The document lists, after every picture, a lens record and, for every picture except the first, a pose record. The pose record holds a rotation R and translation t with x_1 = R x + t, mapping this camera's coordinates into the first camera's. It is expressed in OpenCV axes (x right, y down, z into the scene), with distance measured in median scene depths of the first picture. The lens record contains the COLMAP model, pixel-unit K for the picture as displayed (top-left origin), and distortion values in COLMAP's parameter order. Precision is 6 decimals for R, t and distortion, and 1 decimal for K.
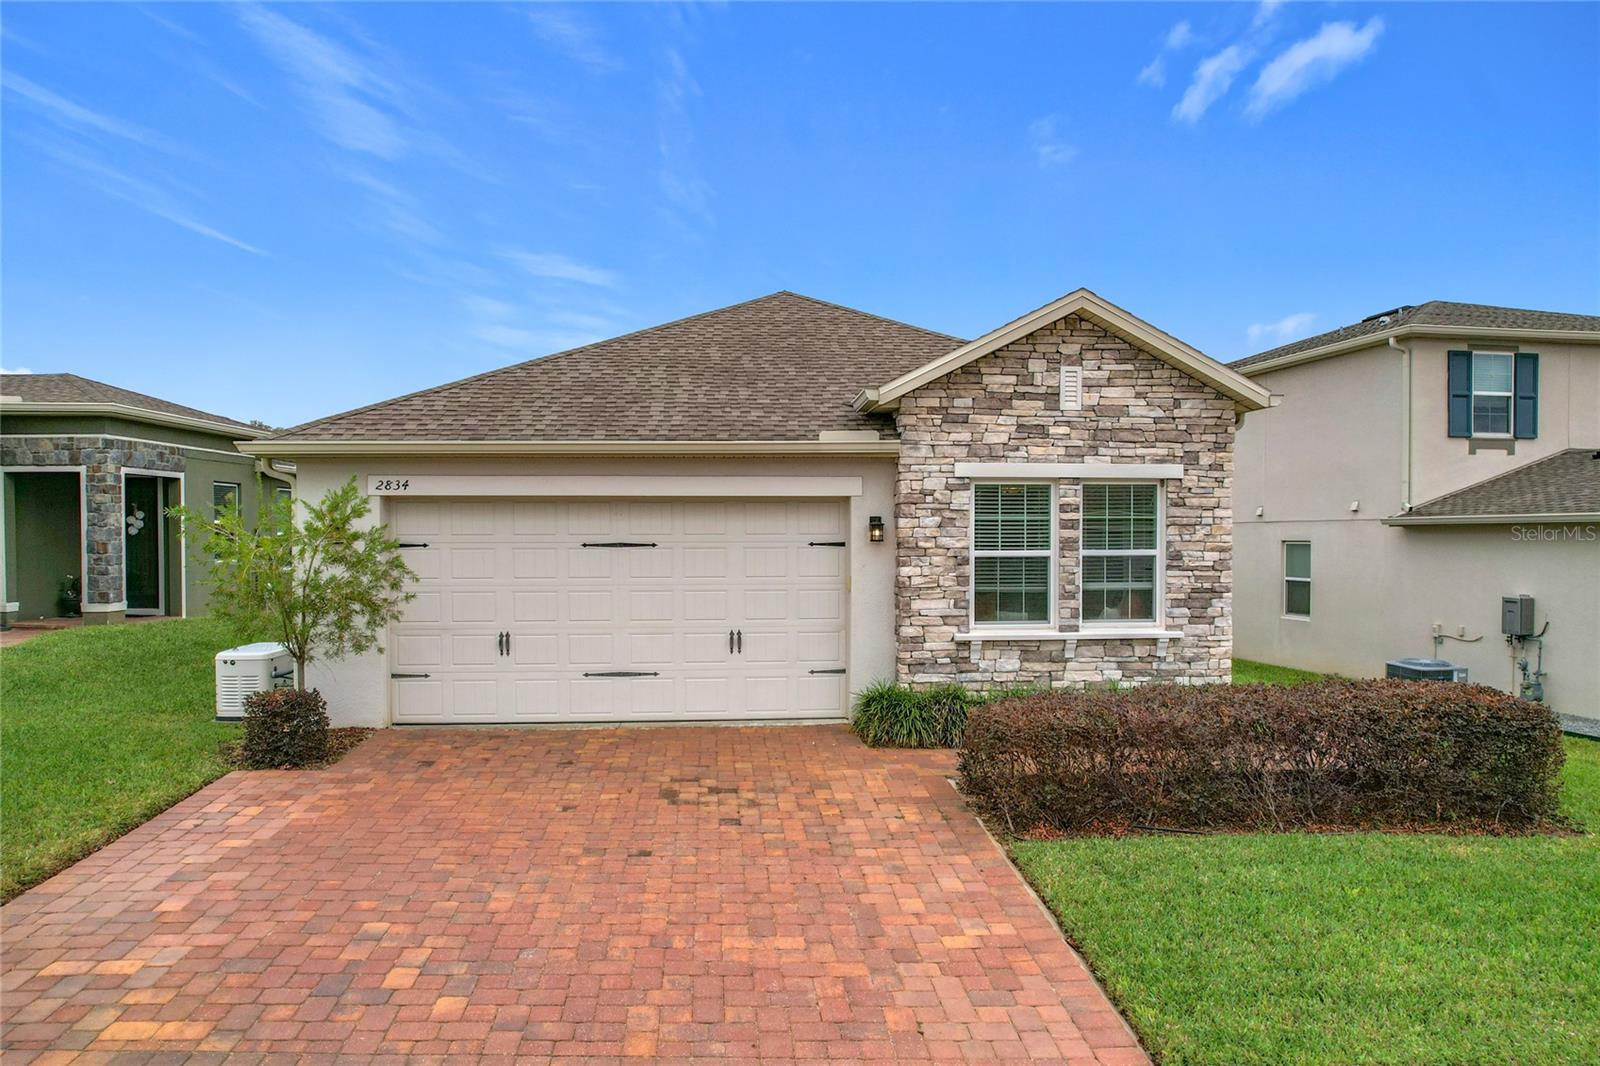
lens RADIAL K [[1034.4, 0, 754.8], [0, 1034.4, 526.5], [0, 0, 1]] dist [-0.008831, -0.001036]
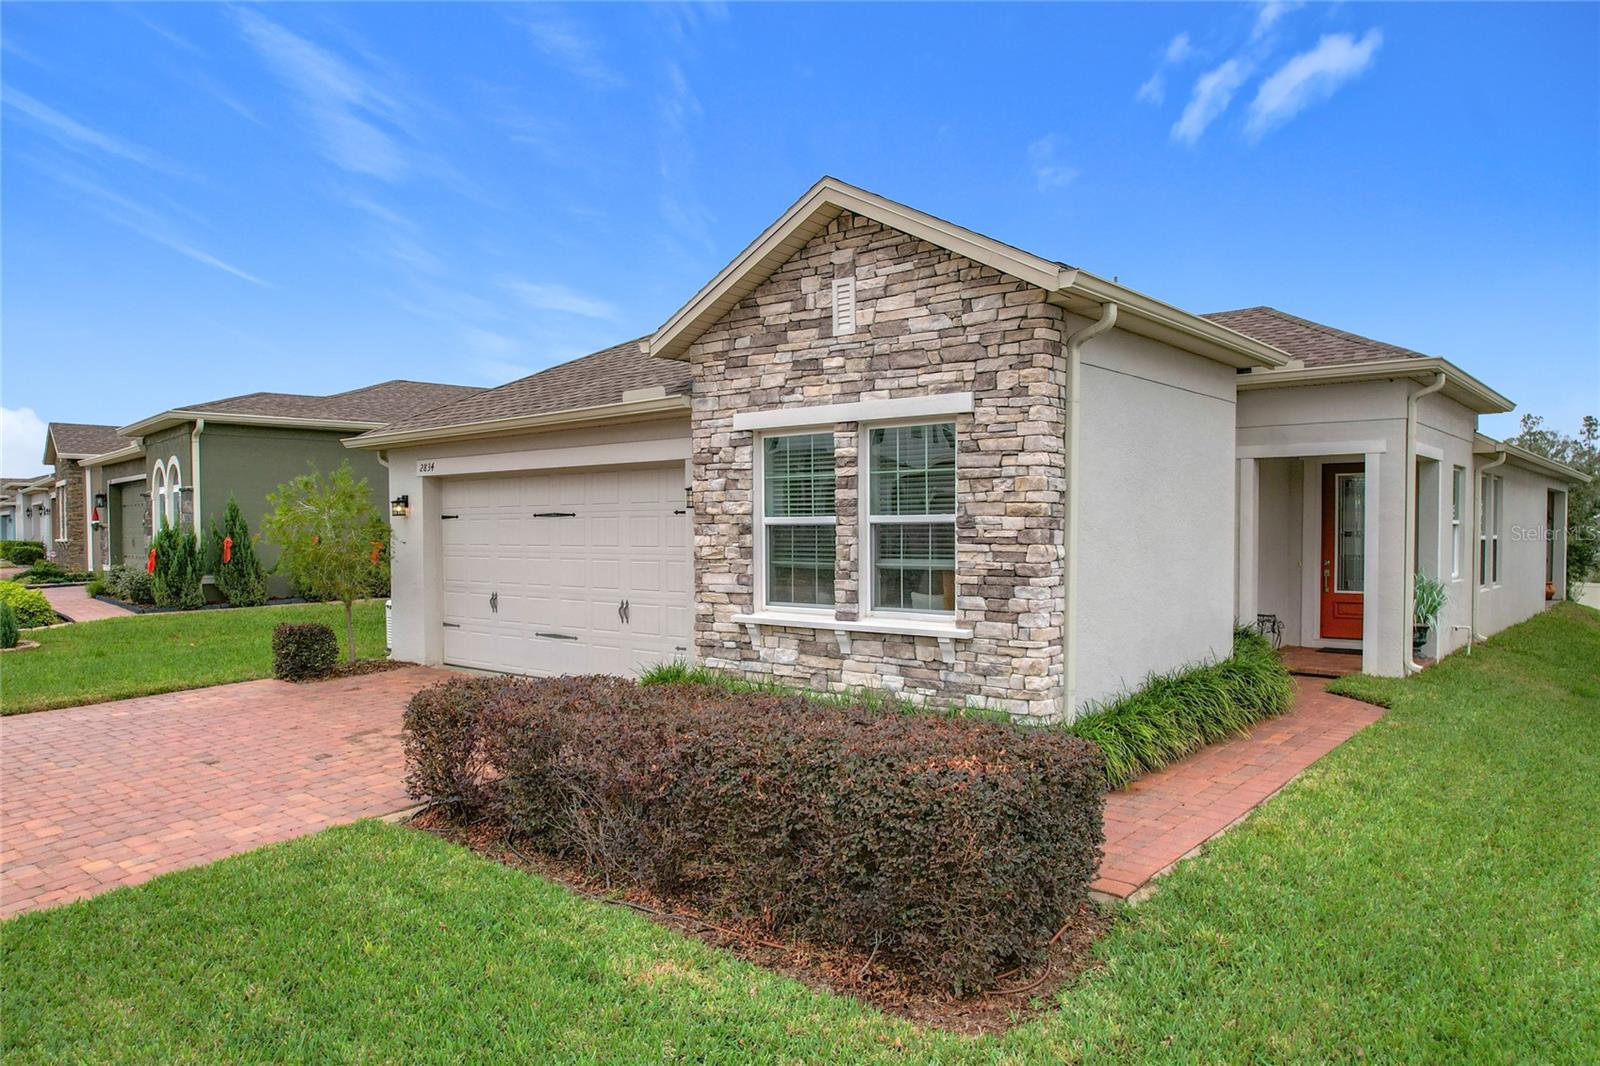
lens RADIAL K [[1034.6, 0, 800.0], [0, 1034.6, 533.0], [0, 0, 1]] dist [-0.007289, 0.000088]
pose [[0.722061, 0.002974, -0.691823, 0.817423], [0.002474, 0.999973, 0.006882, 0.030514], [0.691825, -0.006681, 0.722034, 0.414128]]
